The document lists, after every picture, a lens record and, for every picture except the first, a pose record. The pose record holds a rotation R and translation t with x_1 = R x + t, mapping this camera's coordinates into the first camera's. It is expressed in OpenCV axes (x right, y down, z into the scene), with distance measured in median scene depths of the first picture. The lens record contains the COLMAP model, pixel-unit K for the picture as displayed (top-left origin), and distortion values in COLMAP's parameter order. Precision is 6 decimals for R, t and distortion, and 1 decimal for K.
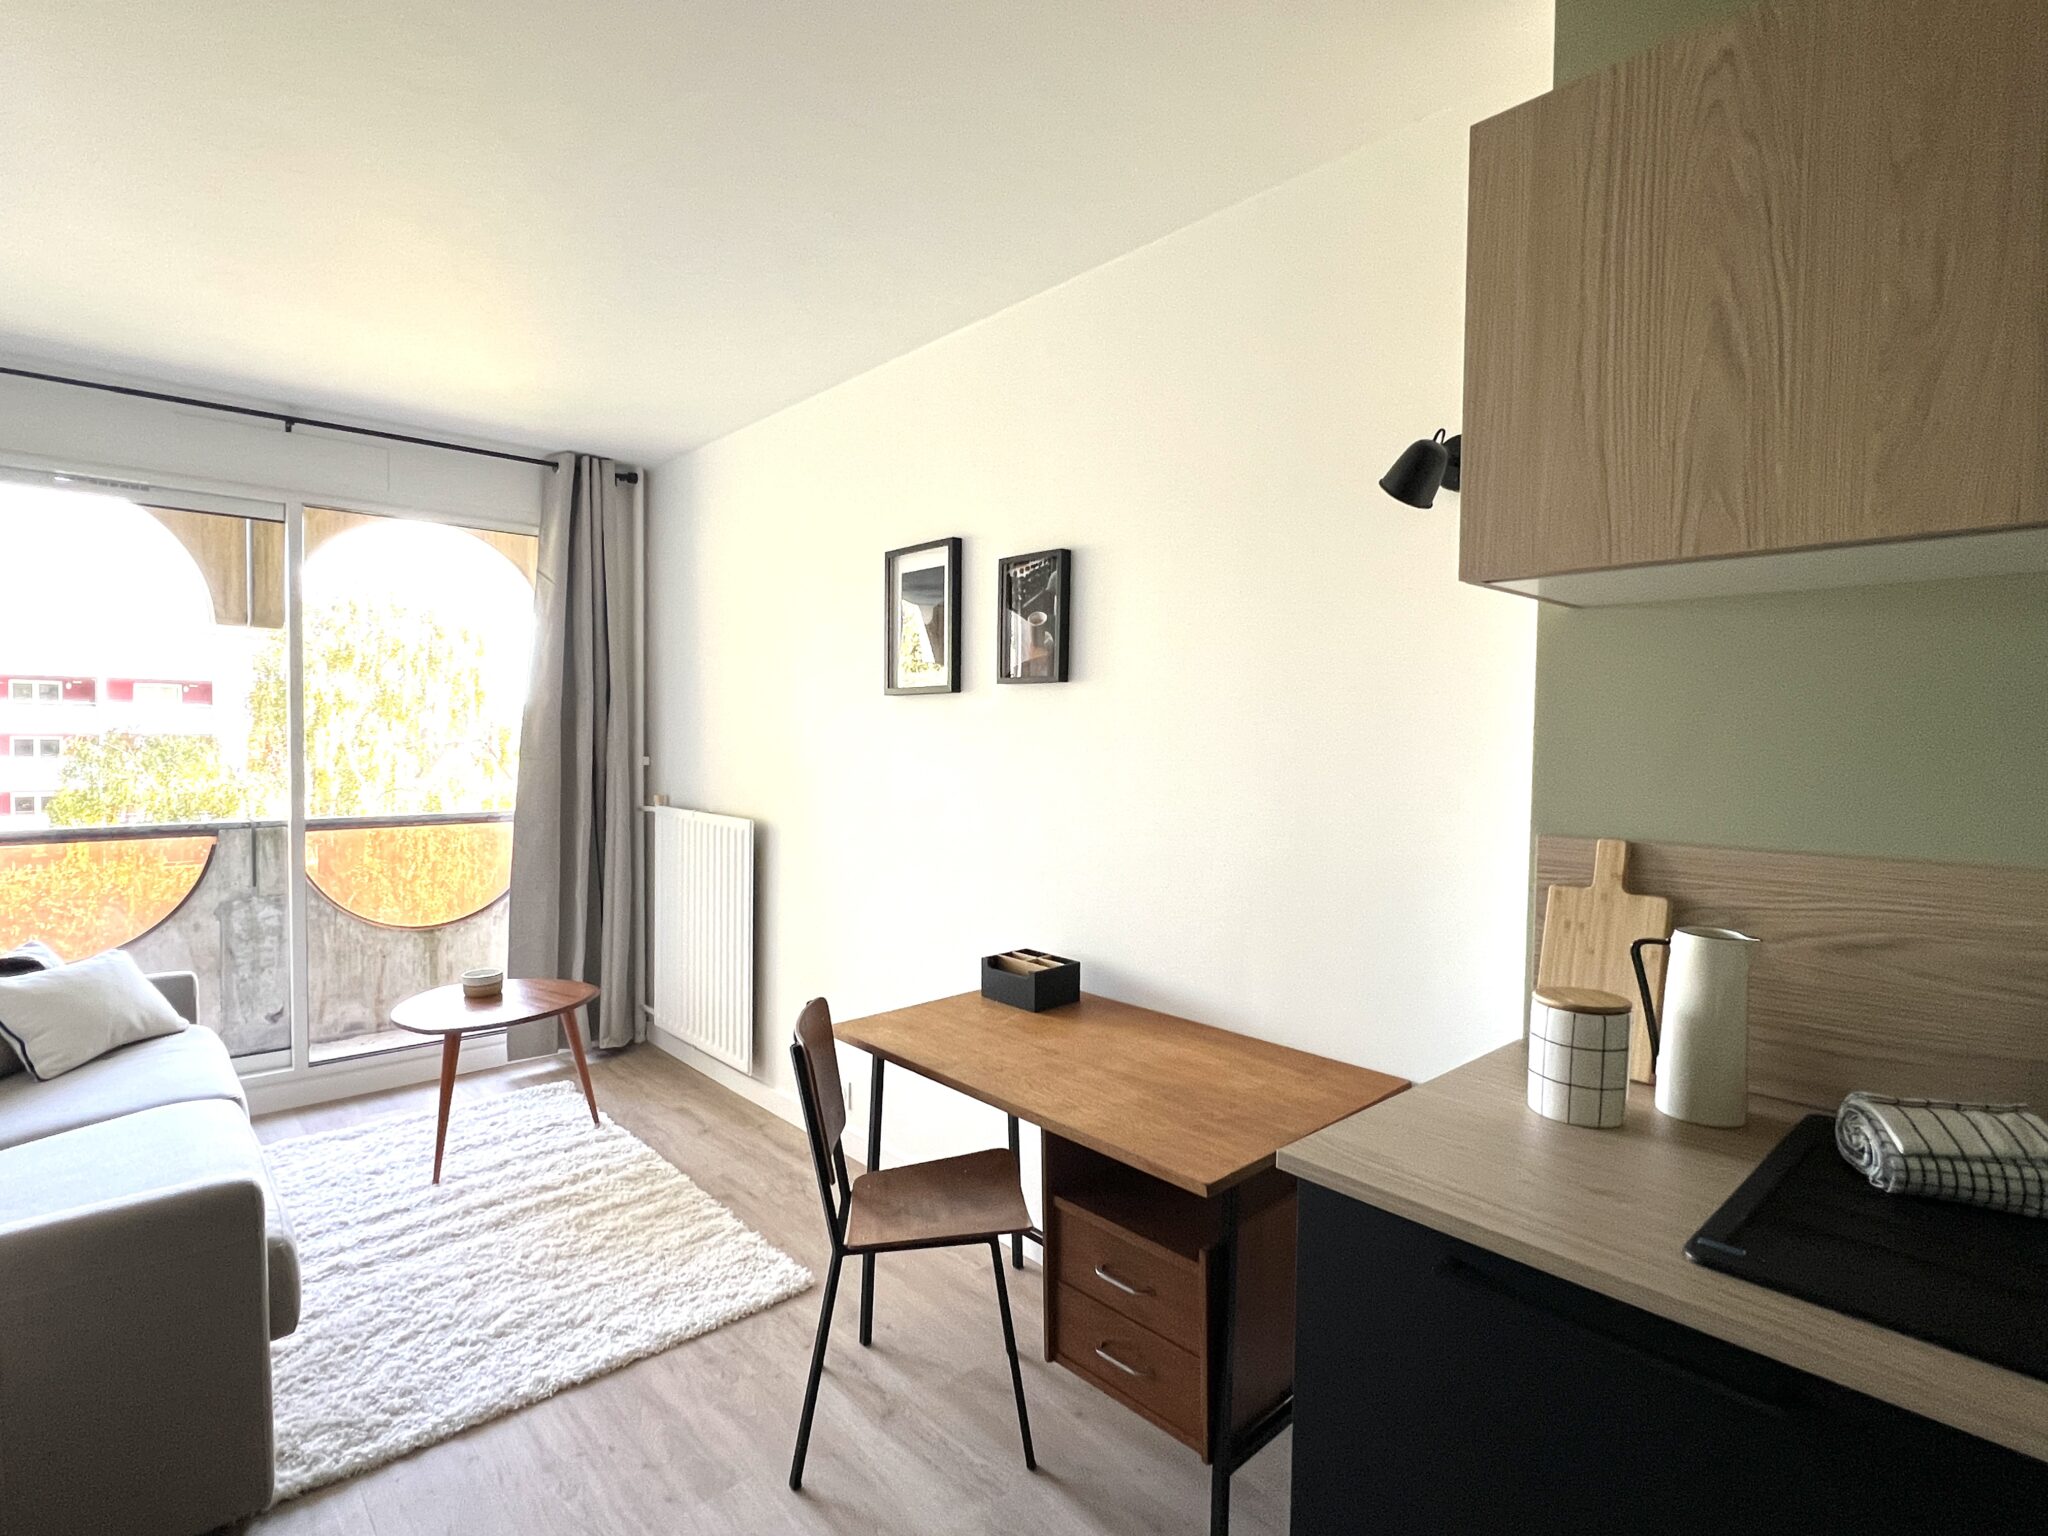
lens RADIAL K [[1000.4, 0, 1031.8], [0, 1000.4, 772.8], [0, 0, 1]] dist [-0.002157, -0.000657]
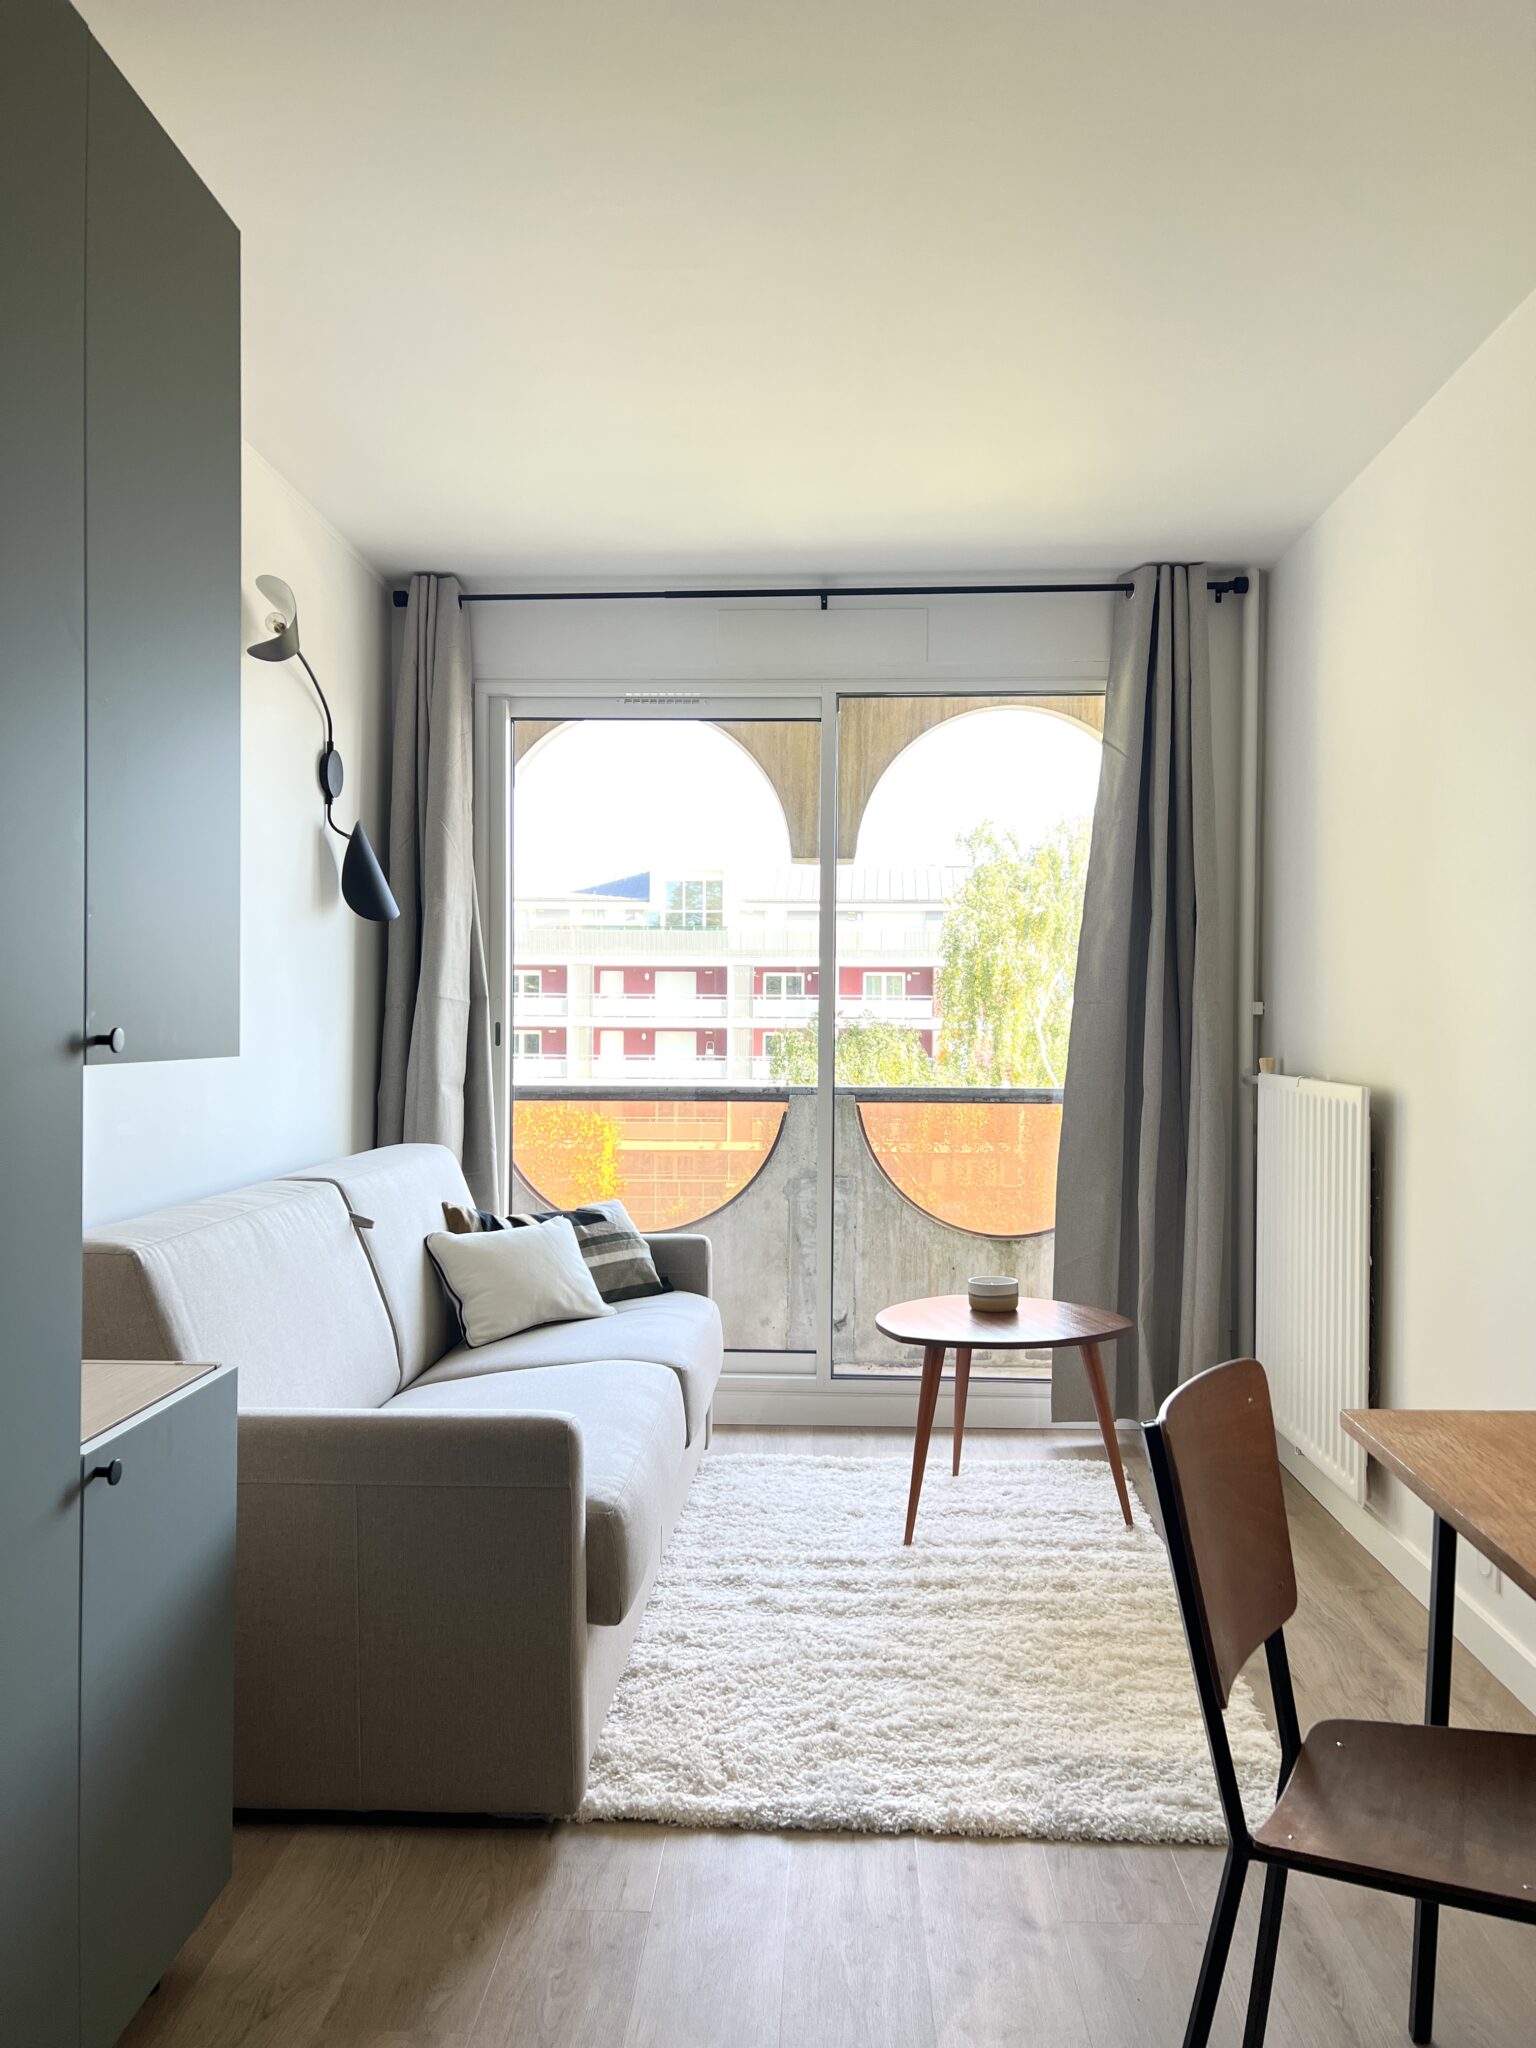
lens RADIAL K [[1518.9, 0, 768.0], [0, 1518.9, 1024.0], [0, 0, 1]] dist [0.042484, -0.056152]
pose [[0.710193, -0.004224, -0.703994, 0.129339], [-0.020805, 0.999419, -0.026985, 0.044991], [0.703700, 0.033811, 0.709693, 0.080535]]
